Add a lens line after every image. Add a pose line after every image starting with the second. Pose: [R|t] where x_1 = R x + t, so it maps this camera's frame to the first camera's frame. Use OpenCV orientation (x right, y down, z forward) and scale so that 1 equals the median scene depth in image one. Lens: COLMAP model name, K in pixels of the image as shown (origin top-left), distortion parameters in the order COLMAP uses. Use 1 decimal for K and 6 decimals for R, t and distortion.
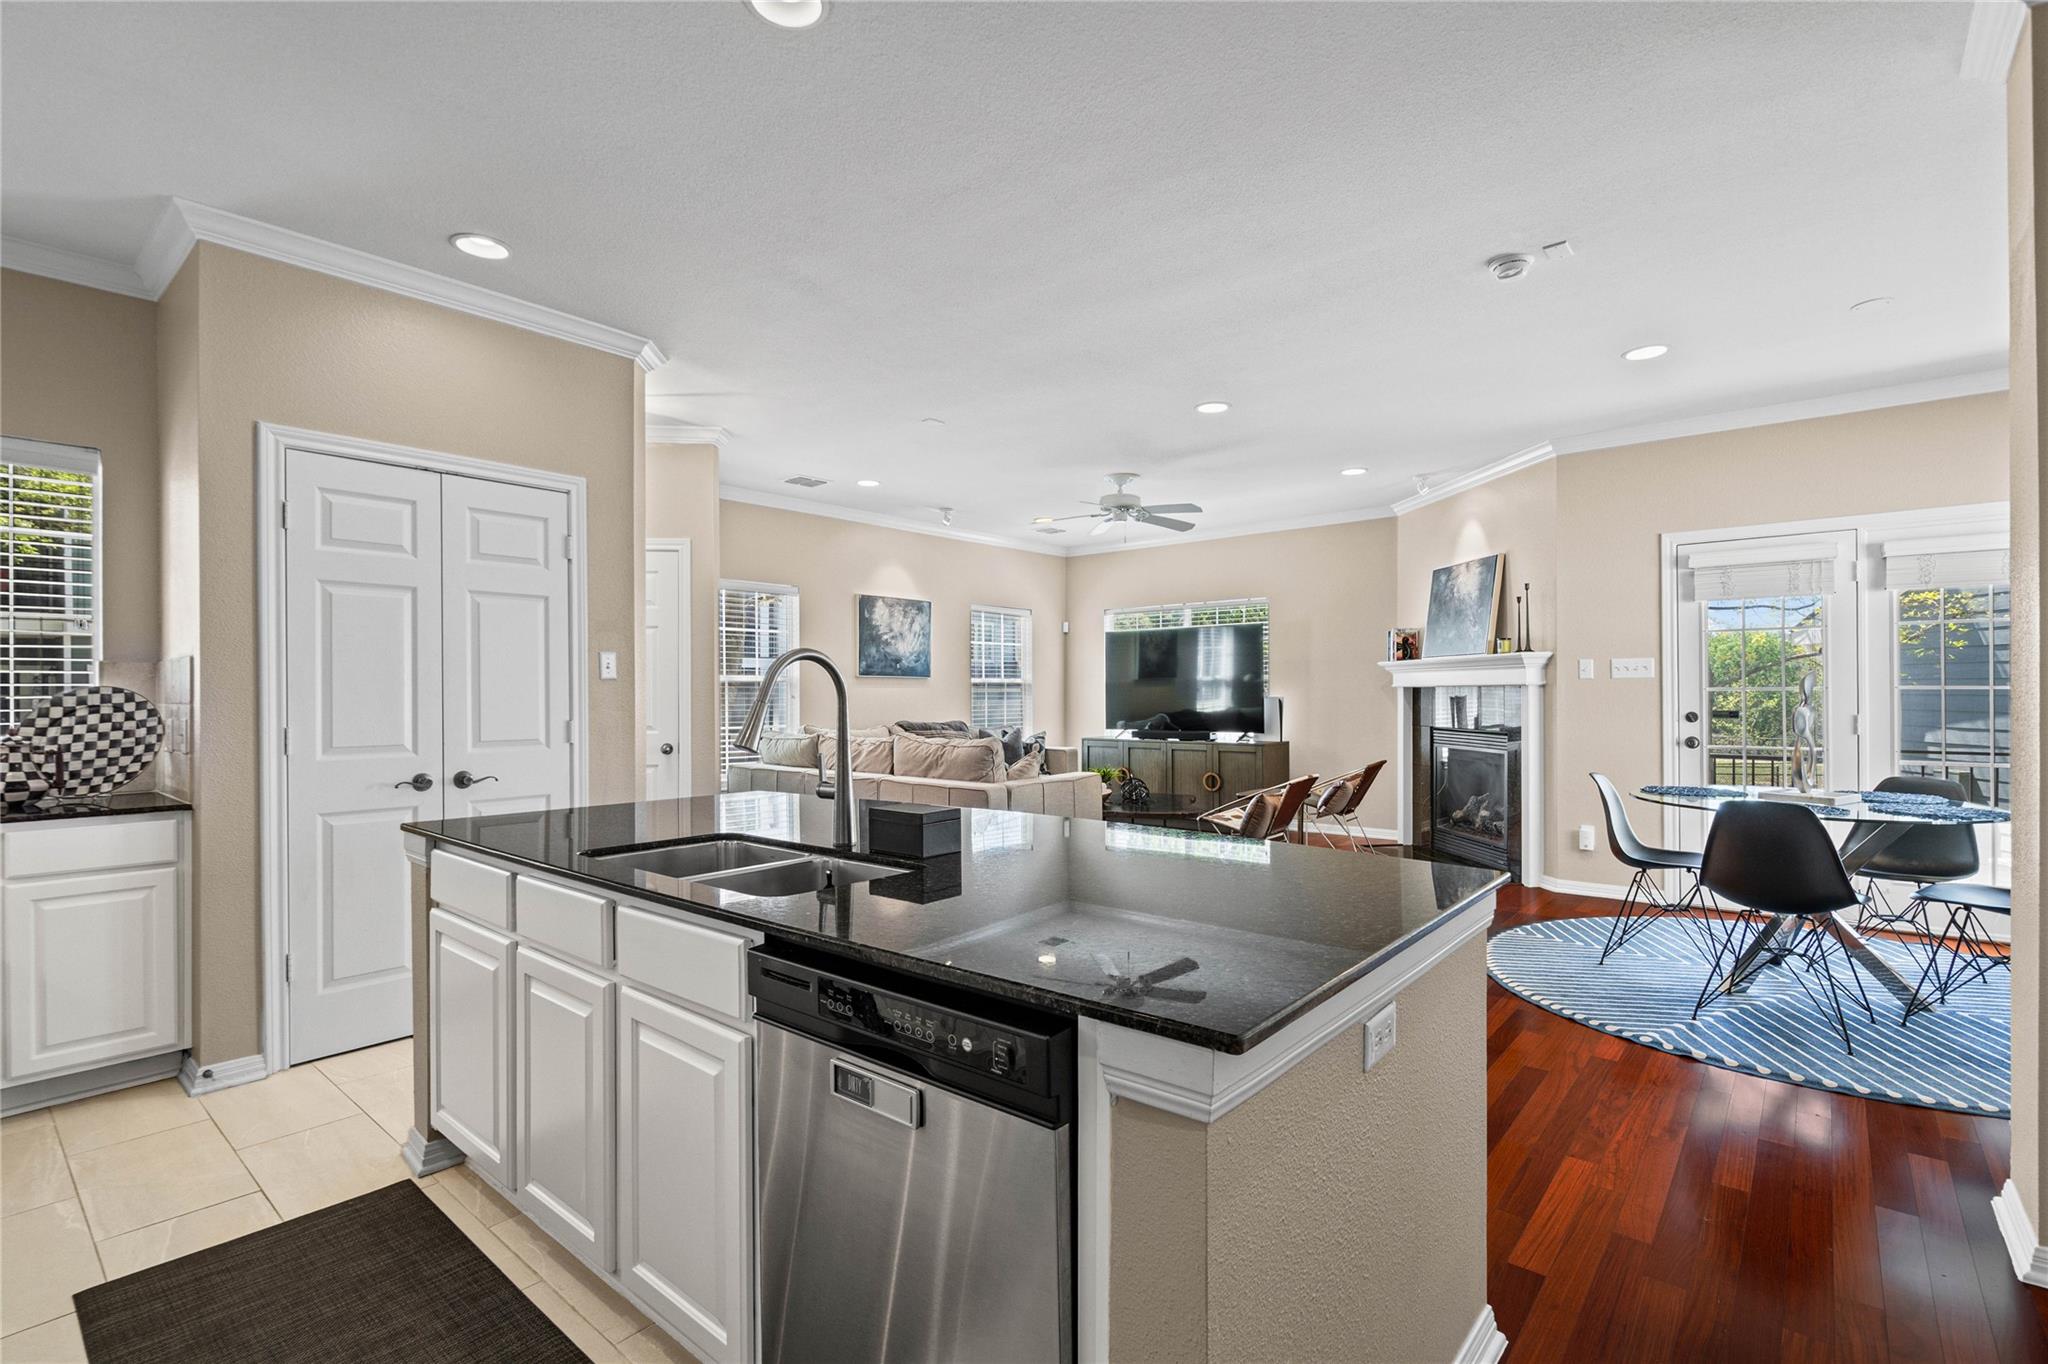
lens RADIAL K [[935.3, 0, 1024.0], [0, 935.3, 682.0], [0, 0, 1]] dist [0.003751, 0.000348]
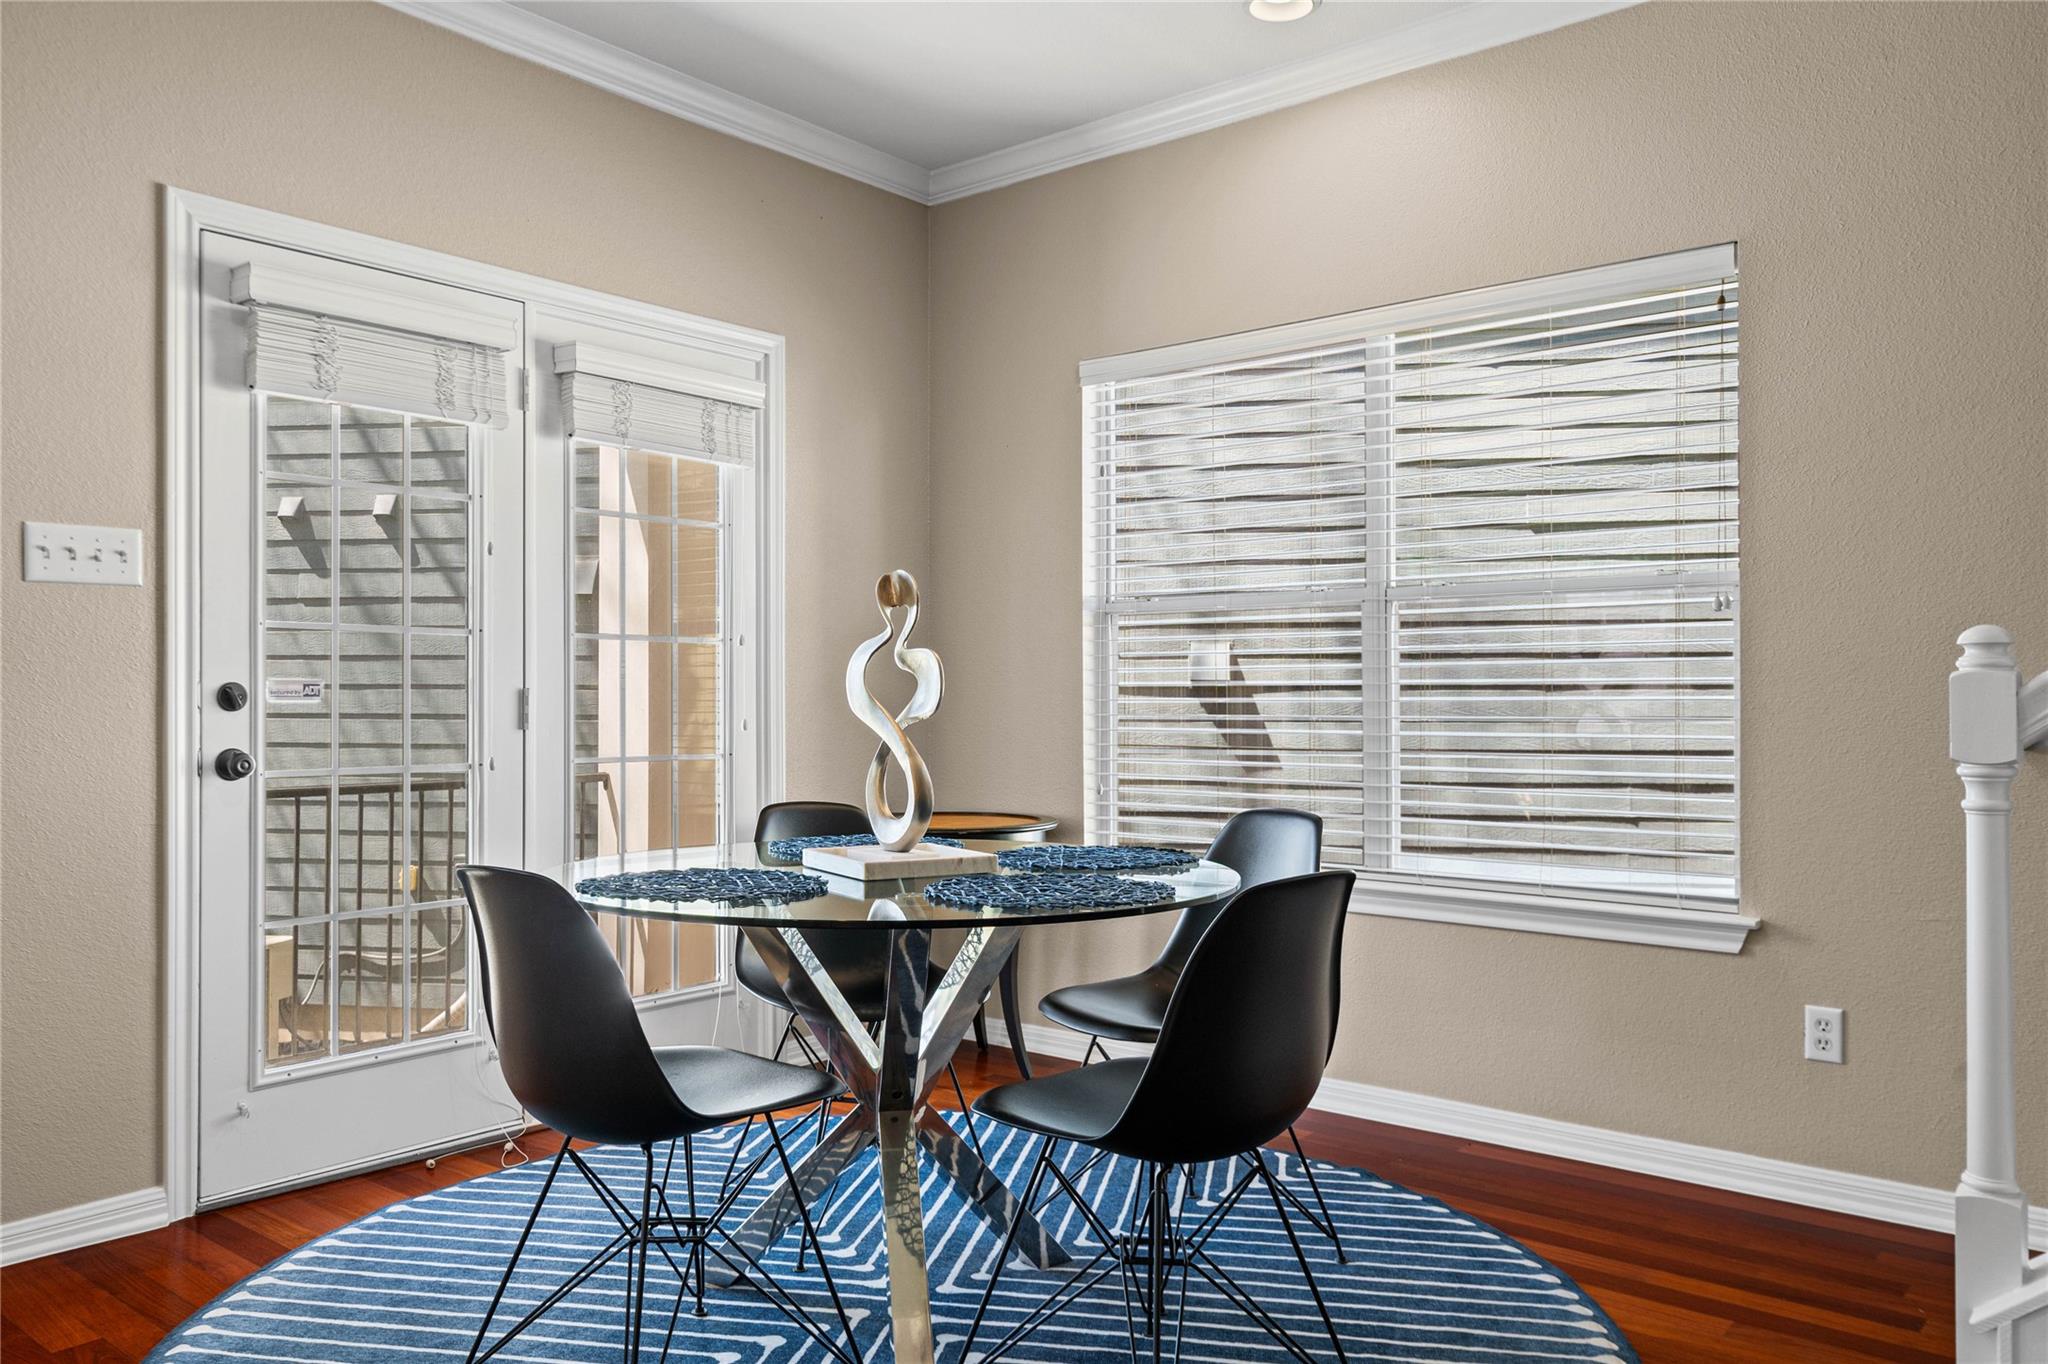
lens RADIAL K [[1487.6, 0, 1024.0], [0, 1487.6, 682.0], [0, 0, 1]] dist [-0.000398, 0.000021]
pose [[-0.015594, 0.015289, 0.999762, 0.082574], [-0.010611, 0.999824, -0.015455, 0.027081], [-0.999822, -0.010849, -0.015429, 0.503538]]
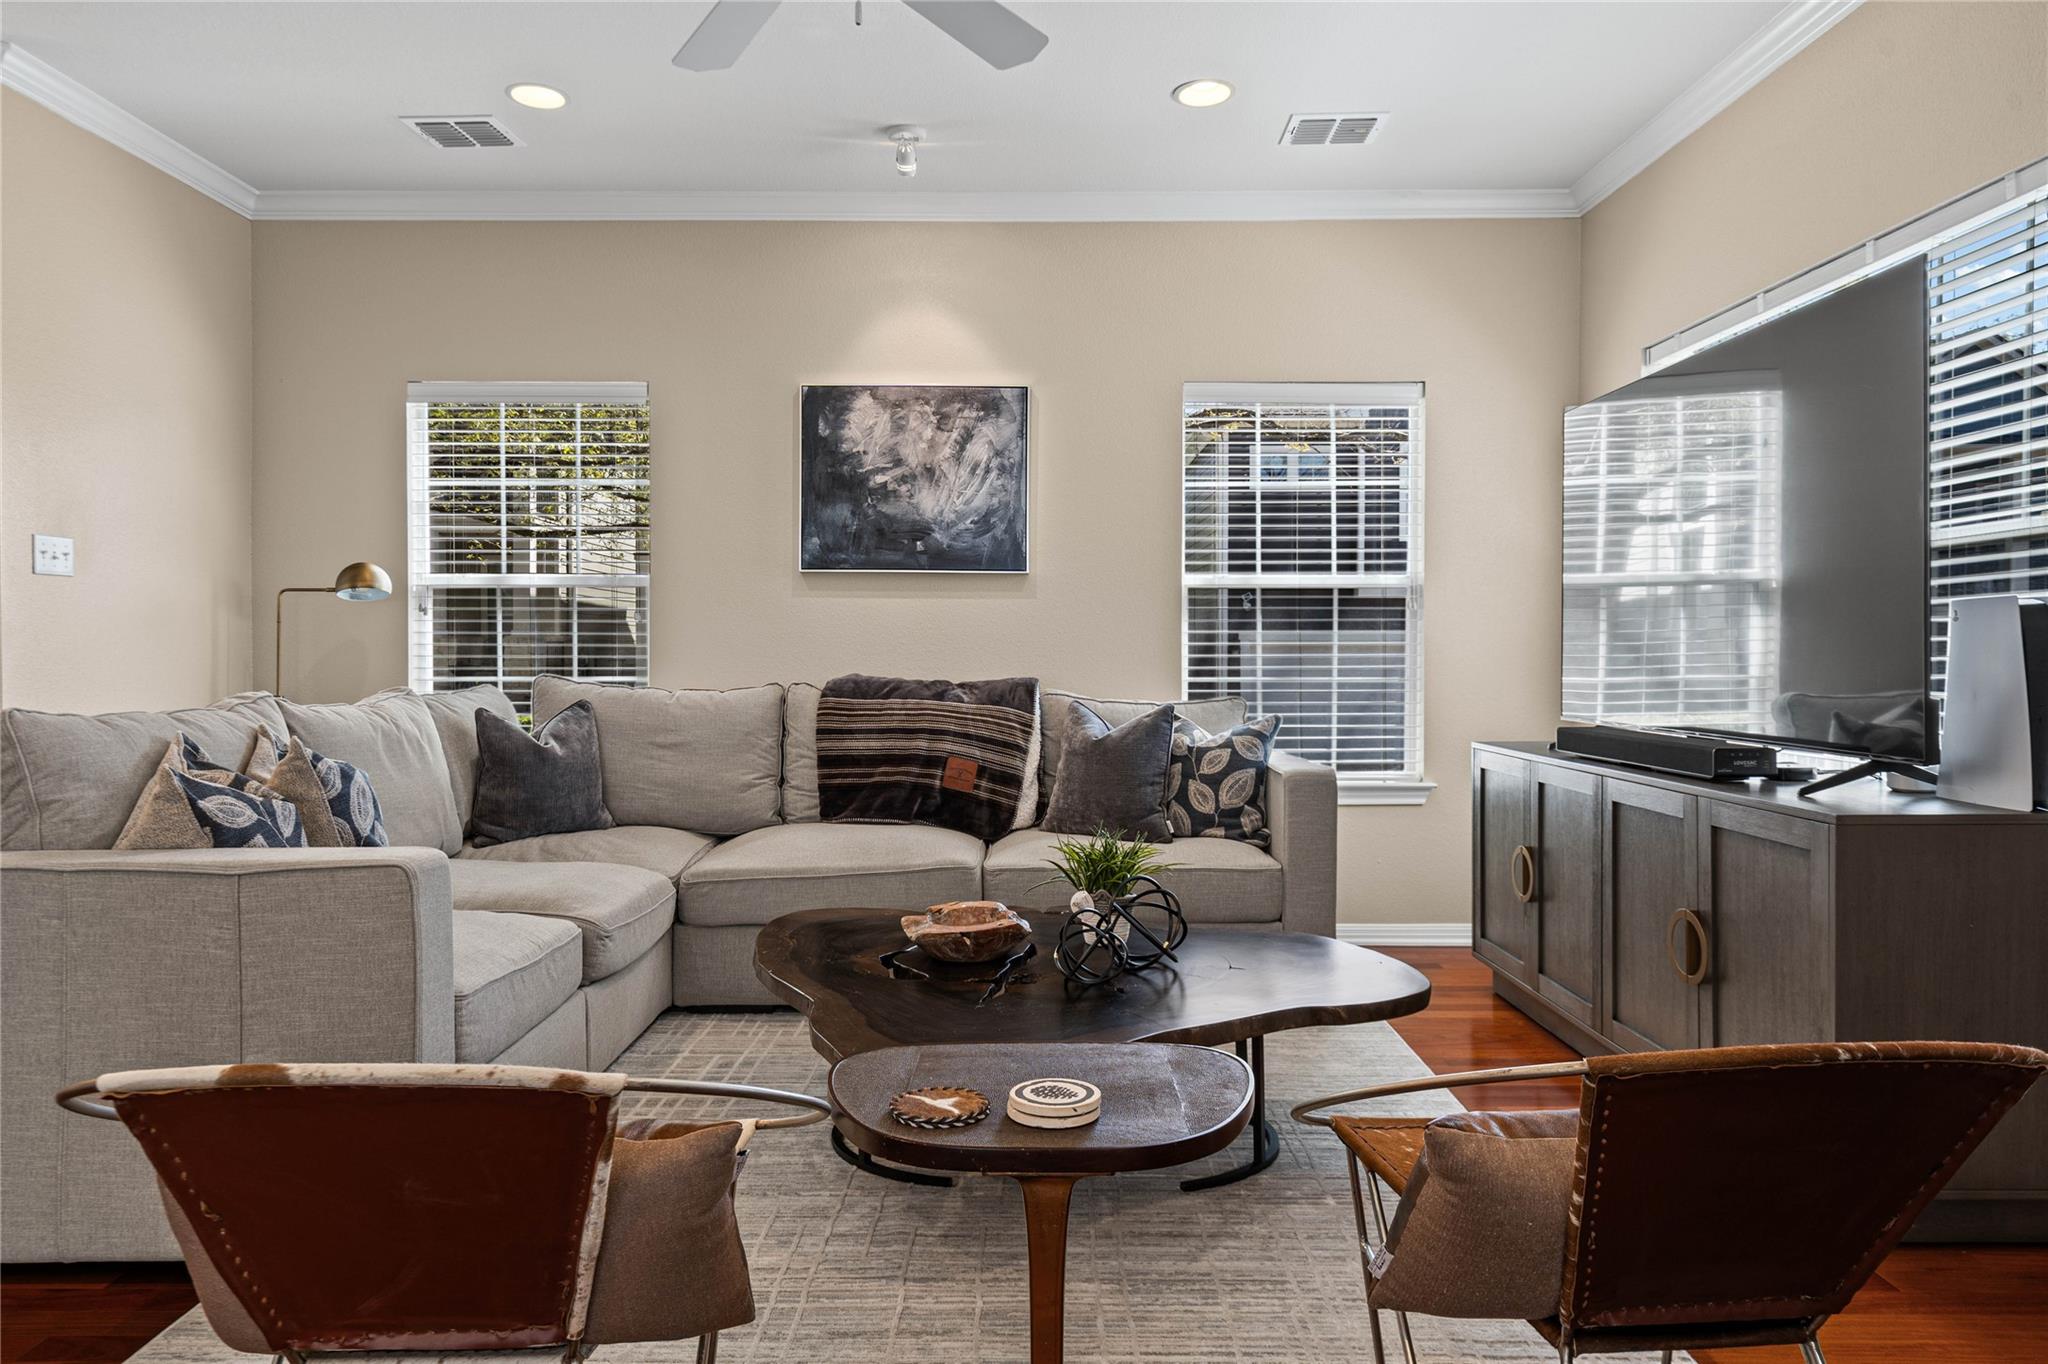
lens RADIAL K [[1342.8, 0, 1018.1], [0, 1342.8, 657.7], [0, 0, 1]] dist [0.021444, -0.000715]
pose [[0.642943, 0.010050, -0.765848, 0.399469], [0.005282, 0.999832, 0.017554, 0.025700], [0.765896, -0.015332, 0.642782, 0.709496]]
